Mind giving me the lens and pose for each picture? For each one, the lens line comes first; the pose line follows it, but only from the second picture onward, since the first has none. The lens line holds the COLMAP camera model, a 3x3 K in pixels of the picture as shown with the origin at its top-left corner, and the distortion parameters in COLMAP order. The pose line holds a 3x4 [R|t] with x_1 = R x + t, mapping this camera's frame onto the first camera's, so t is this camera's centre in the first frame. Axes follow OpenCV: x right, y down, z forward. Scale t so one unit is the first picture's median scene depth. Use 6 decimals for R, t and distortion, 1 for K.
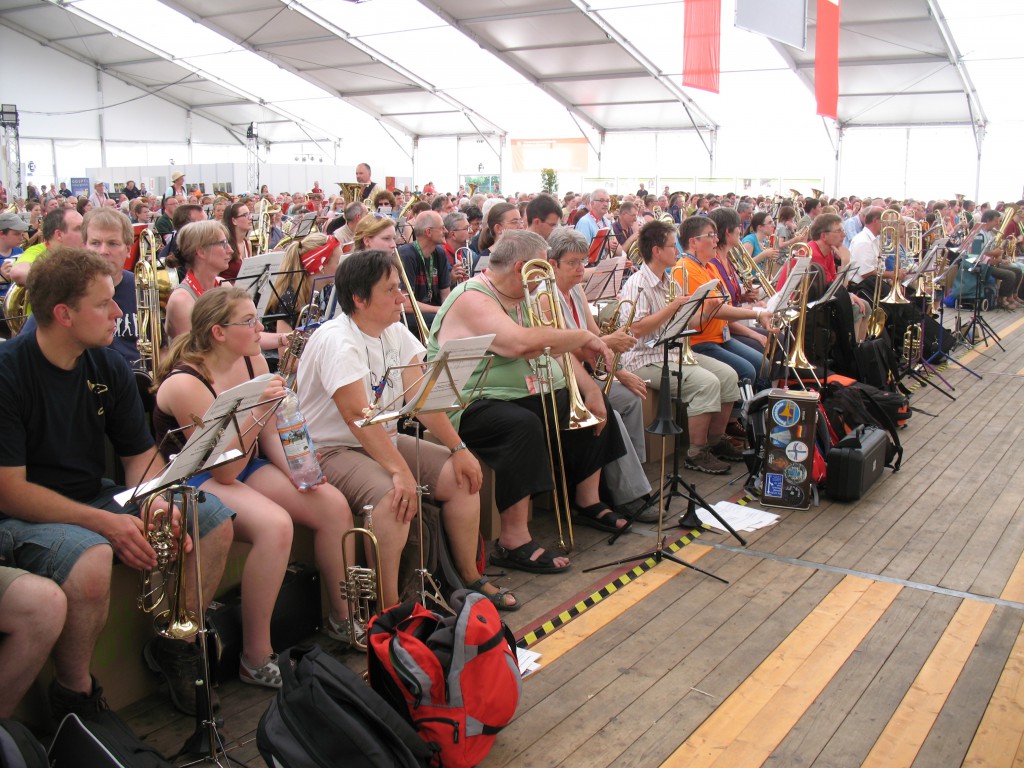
lens RADIAL K [[1051.6, 0, 512.0], [0, 1051.6, 384.0], [0, 0, 1]] dist [-0.186682, 0.227132]
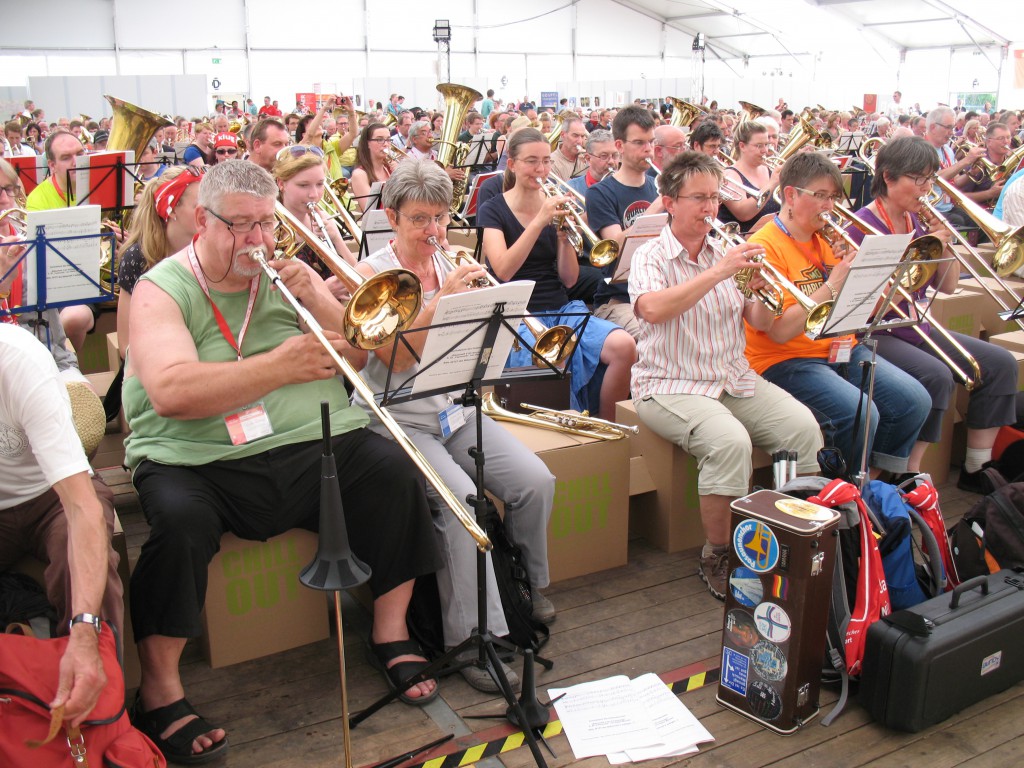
lens RADIAL K [[1051.6, 0, 512.0], [0, 1051.6, 384.0], [0, 0, 1]] dist [-0.186682, 0.227132]
pose [[0.885855, 0.110637, -0.450578, 0.071109], [-0.075338, 0.992565, 0.095602, -0.016849], [0.457805, -0.050744, 0.887603, 0.094439]]
